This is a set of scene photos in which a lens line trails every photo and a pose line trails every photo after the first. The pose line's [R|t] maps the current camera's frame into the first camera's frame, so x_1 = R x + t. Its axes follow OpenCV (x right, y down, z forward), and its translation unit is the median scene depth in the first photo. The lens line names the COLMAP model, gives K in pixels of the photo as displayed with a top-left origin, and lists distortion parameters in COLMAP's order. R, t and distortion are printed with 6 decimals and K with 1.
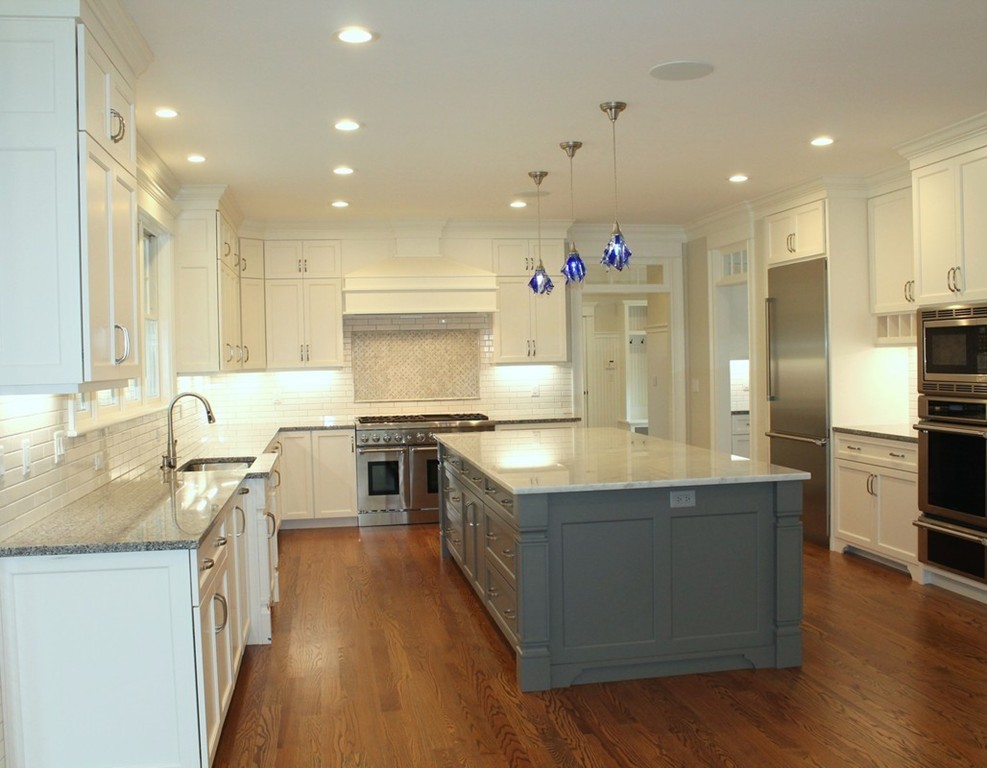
lens RADIAL K [[967.7, 0, 492.2], [0, 967.7, 387.4], [0, 0, 1]] dist [-0.179365, 0.166063]
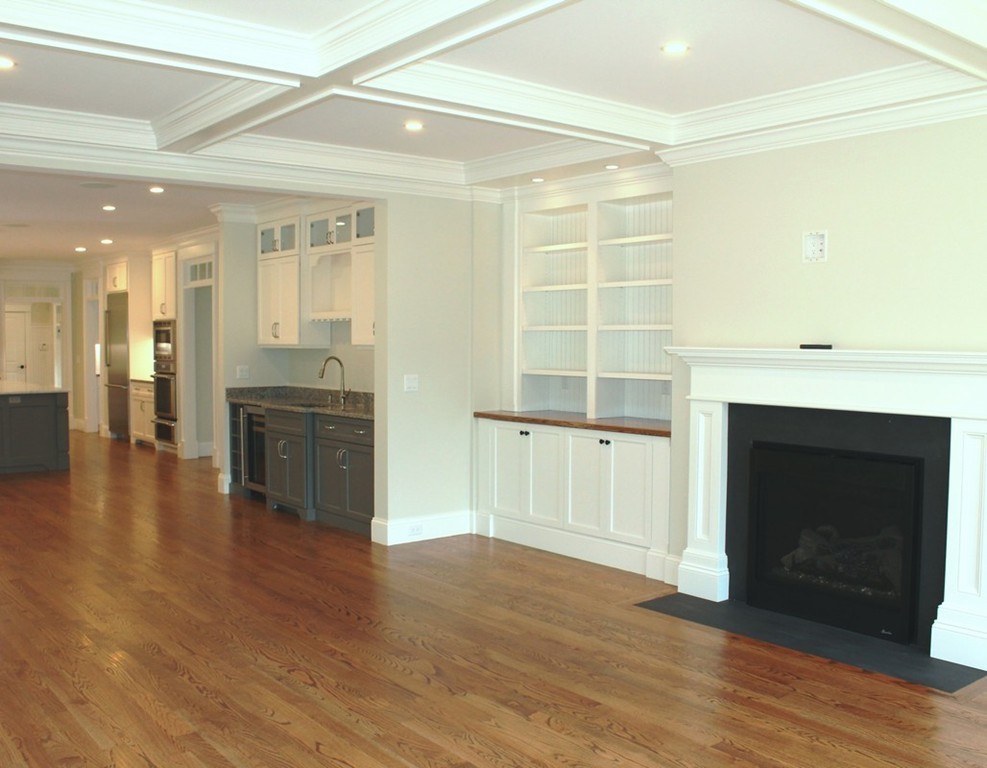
lens RADIAL K [[967.7, 0, 492.2], [0, 967.7, 387.4], [0, 0, 1]] dist [-0.179365, 0.166063]
pose [[0.874887, -0.005886, 0.484292, 0.060752], [-0.001161, 0.999898, 0.014249, 0.026771], [-0.484326, -0.013029, 0.874791, -0.937734]]
